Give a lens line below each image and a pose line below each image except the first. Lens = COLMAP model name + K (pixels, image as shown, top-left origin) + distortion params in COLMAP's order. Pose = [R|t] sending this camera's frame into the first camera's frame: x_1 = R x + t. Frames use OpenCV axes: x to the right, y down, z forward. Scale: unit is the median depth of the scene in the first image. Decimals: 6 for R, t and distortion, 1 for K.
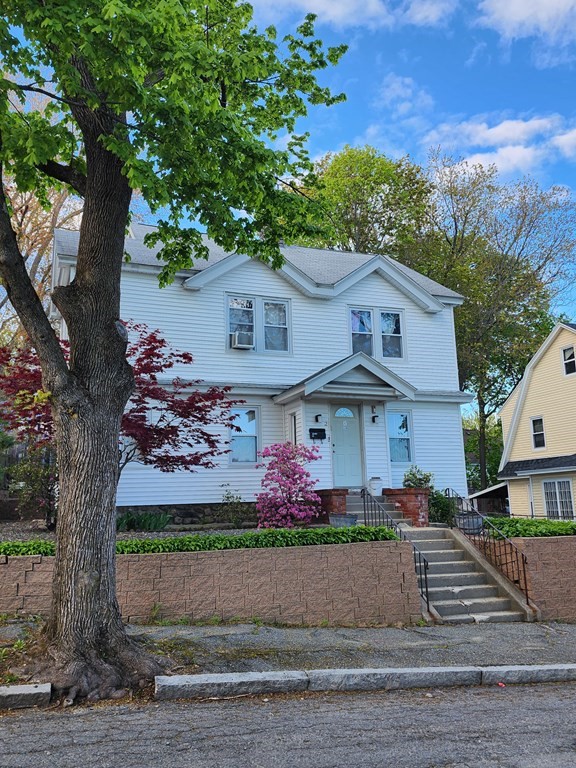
lens RADIAL K [[516.6, 0, 272.8], [0, 516.6, 376.1], [0, 0, 1]] dist [0.071641, -0.042606]
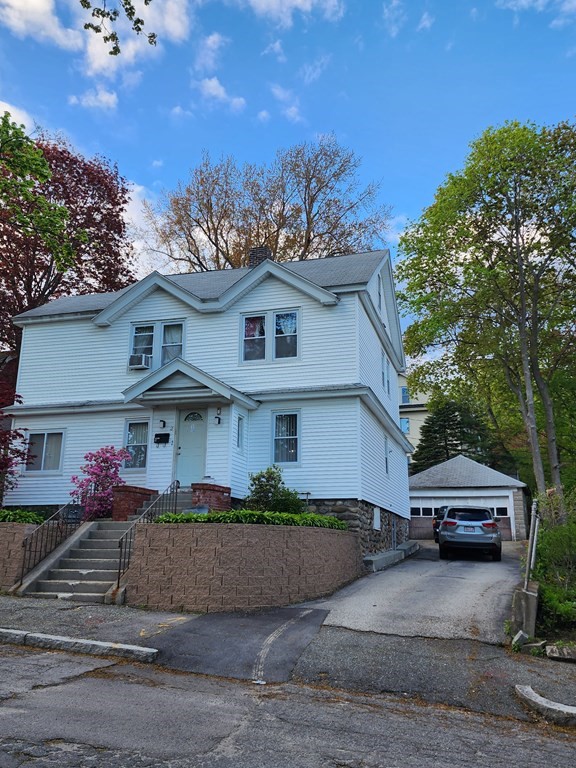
lens RADIAL K [[516.6, 0, 315.8], [0, 516.6, 381.1], [0, 0, 1]] dist [0.071641, -0.042606]
pose [[0.858313, -0.117080, -0.499592, 1.063993], [0.096589, 0.993081, -0.066787, 0.111176], [0.503954, 0.009069, 0.863683, 0.246907]]
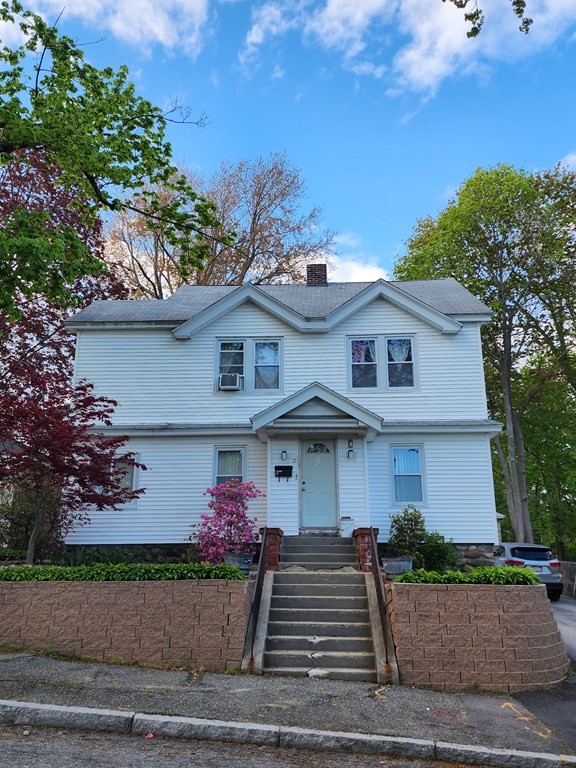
lens RADIAL K [[516.6, 0, 292.9], [0, 516.6, 390.2], [0, 0, 1]] dist [0.071641, -0.042606]
pose [[0.938873, -0.078697, -0.335148, 0.504707], [0.057422, 0.995682, -0.072940, 0.036917], [0.339441, 0.049237, 0.939338, 0.101068]]
